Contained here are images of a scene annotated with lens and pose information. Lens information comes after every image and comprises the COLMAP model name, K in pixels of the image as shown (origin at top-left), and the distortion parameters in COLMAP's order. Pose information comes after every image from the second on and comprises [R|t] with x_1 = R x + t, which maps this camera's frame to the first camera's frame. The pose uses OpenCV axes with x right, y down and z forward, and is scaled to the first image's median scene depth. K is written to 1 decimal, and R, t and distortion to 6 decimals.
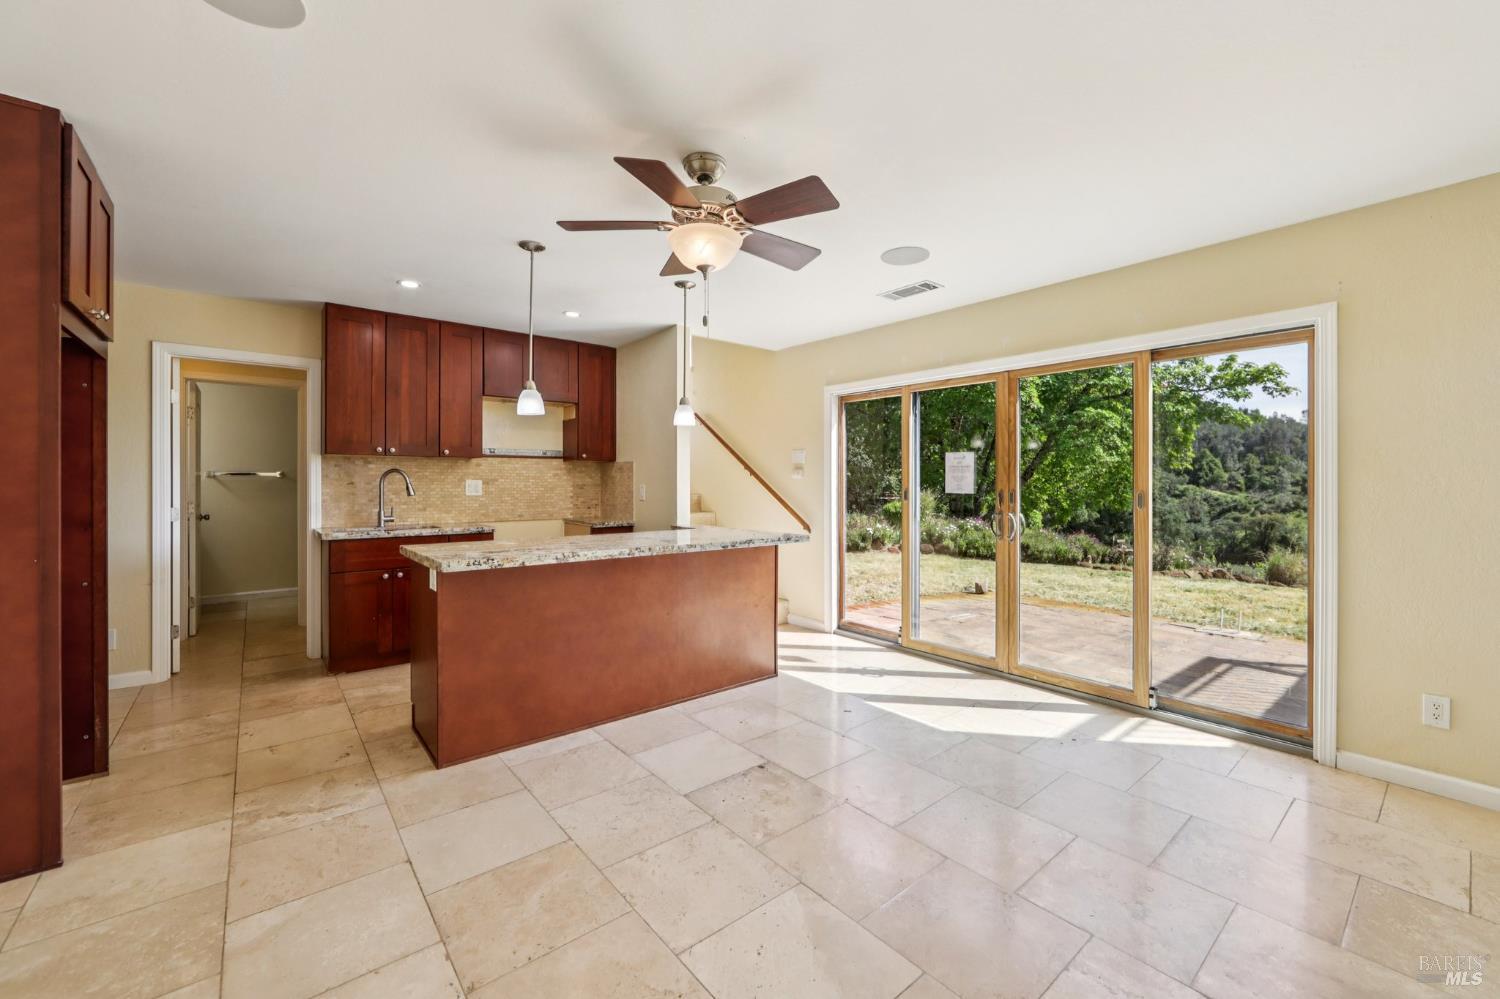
lens RADIAL K [[599.3, 0, 764.8], [0, 599.3, 485.5], [0, 0, 1]] dist [-0.006519, 0.002224]
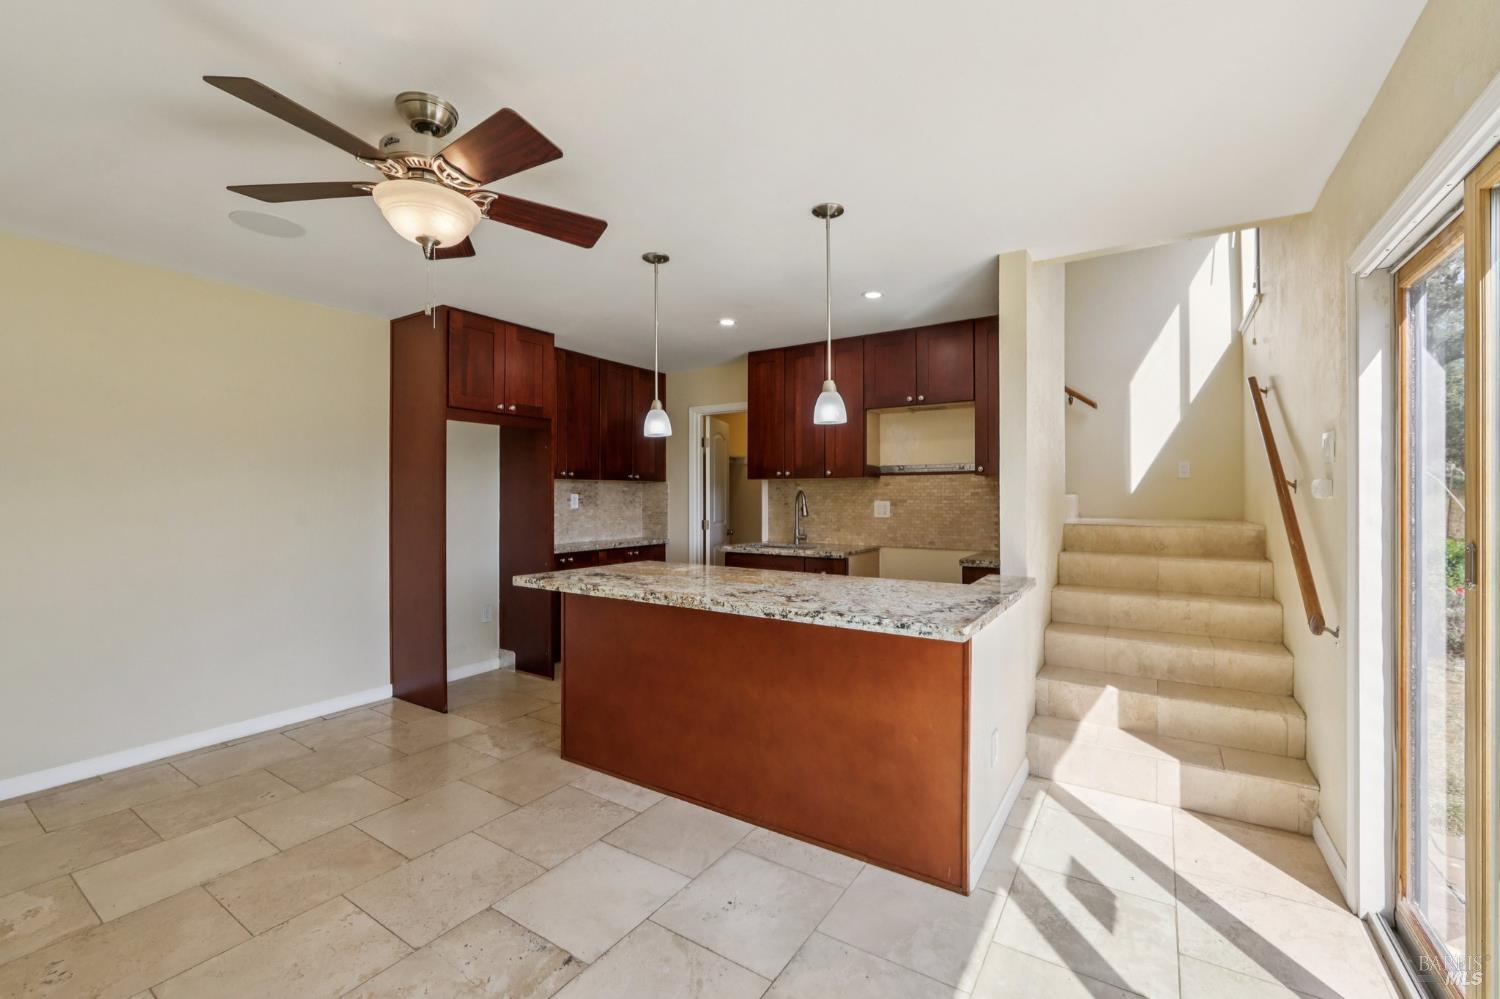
lens RADIAL K [[615.2, 0, 774.0], [0, 615.2, 501.5], [0, 0, 1]] dist [-0.009810, 0.000088]
pose [[0.303919, 0.006739, -0.952674, 0.570758], [-0.004452, 0.999974, 0.005654, -0.019769], [0.952688, 0.002523, 0.303941, 0.851287]]
